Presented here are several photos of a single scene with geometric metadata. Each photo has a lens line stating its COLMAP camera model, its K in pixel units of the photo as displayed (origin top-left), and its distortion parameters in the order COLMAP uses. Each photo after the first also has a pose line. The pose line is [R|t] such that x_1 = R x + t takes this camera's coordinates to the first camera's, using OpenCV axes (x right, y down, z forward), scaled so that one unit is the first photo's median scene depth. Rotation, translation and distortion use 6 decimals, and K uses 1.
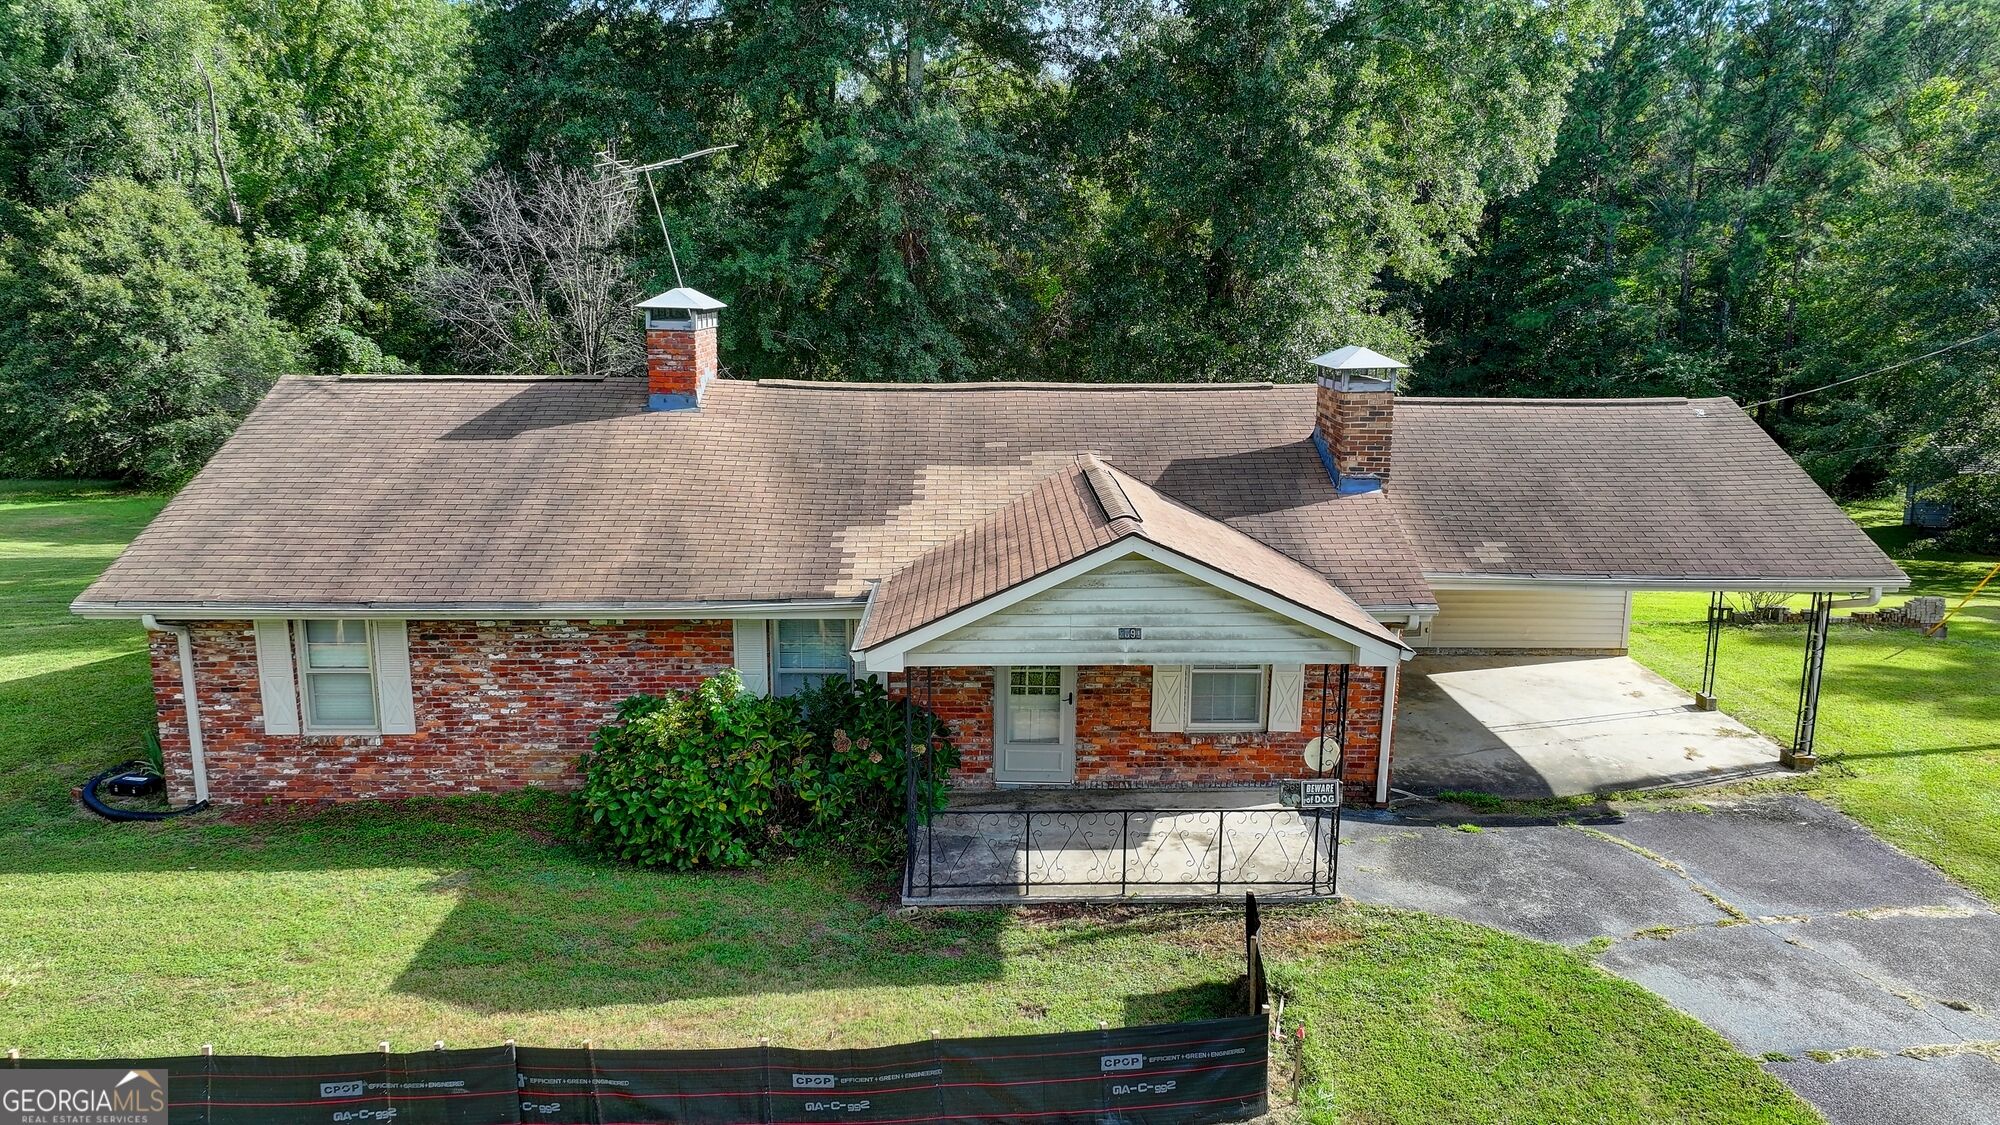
lens RADIAL K [[1414.8, 0, 995.0], [0, 1414.8, 554.8], [0, 0, 1]] dist [0.000905, 0.030890]
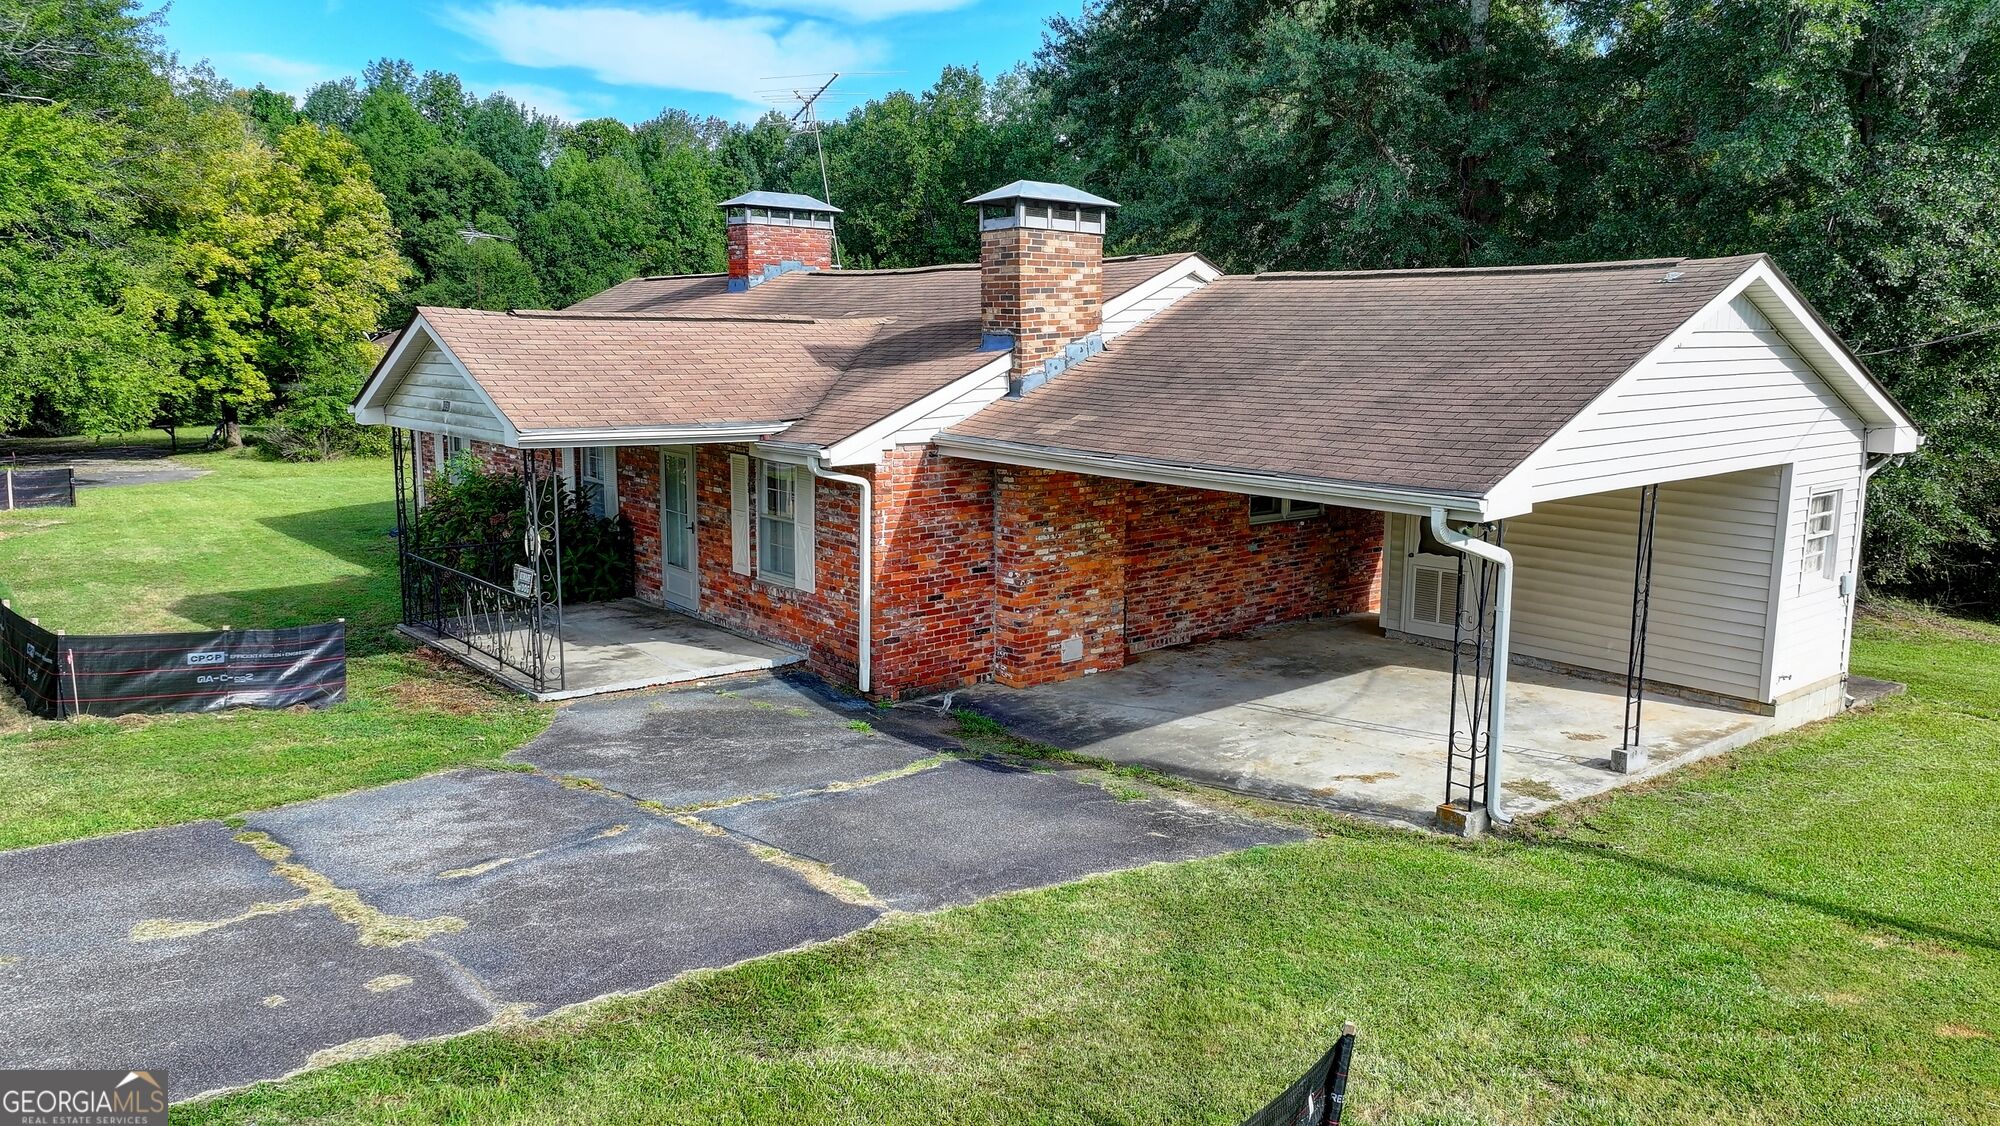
lens RADIAL K [[1414.8, 0, 995.0], [0, 1414.8, 555.3], [0, 0, 1]] dist [0.000905, 0.030890]
pose [[0.618626, 0.123791, -0.775872, 0.990155], [-0.159842, 0.986687, 0.029979, 0.054200], [0.769254, 0.105471, 0.630178, 0.511369]]
